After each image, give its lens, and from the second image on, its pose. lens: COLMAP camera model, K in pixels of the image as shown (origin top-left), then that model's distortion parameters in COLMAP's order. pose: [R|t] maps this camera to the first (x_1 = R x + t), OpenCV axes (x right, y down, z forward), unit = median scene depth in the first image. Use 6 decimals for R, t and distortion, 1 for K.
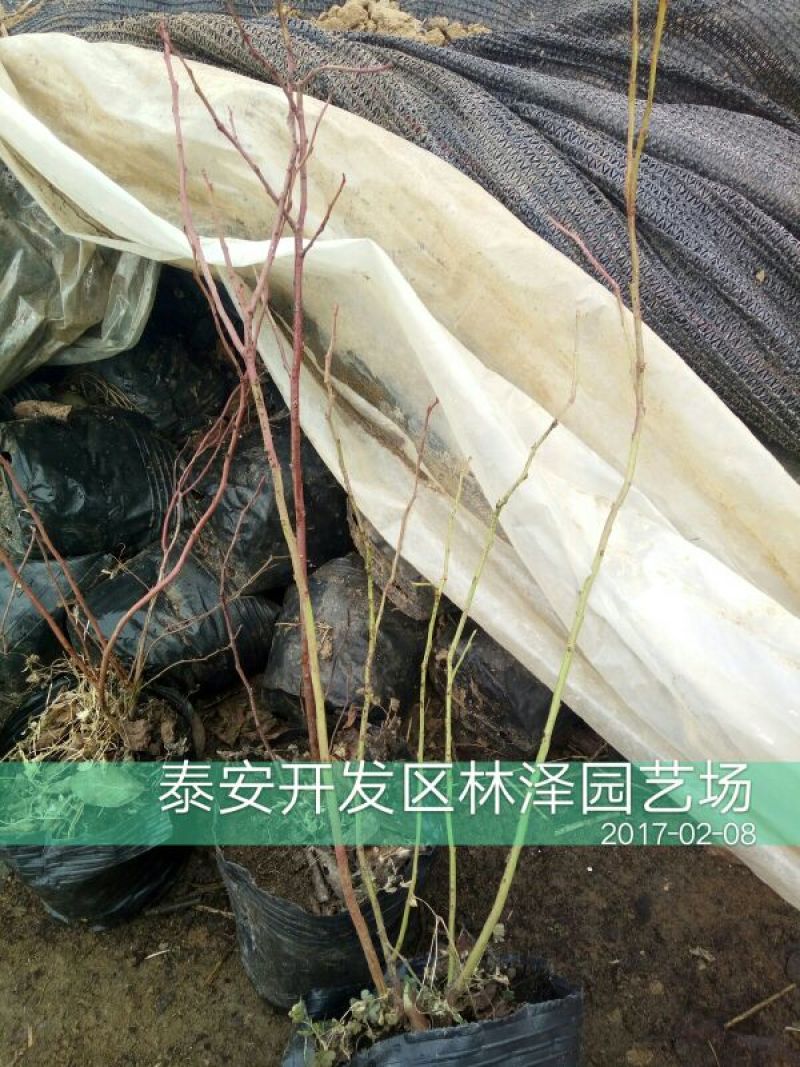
lens RADIAL K [[816.5, 0, 400.0], [0, 816.5, 533.5], [0, 0, 1]] dist [0.085642, -0.050452]
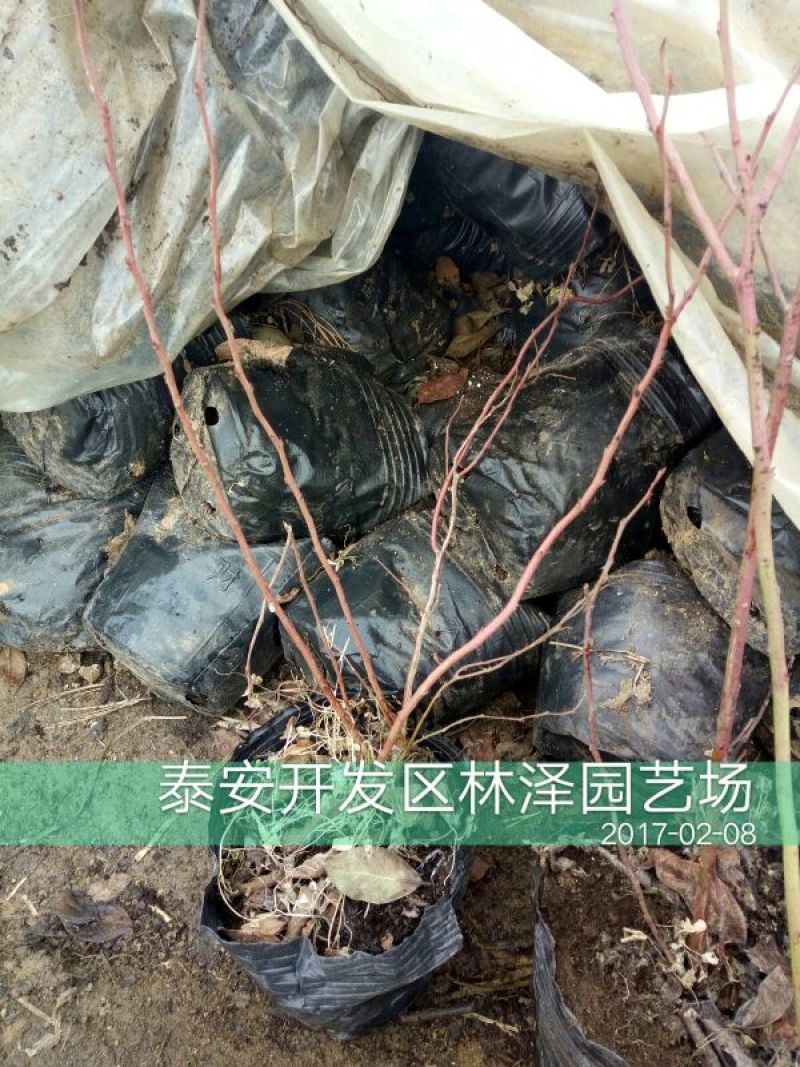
lens RADIAL K [[806.2, 0, 400.1], [0, 806.2, 512.8], [0, 0, 1]] dist [0.043830, -0.002980]
pose [[0.996669, 0.030894, -0.075479, -0.250448], [-0.025270, 0.996911, 0.074363, -0.063297], [0.077543, -0.072208, 0.994371, 0.267182]]
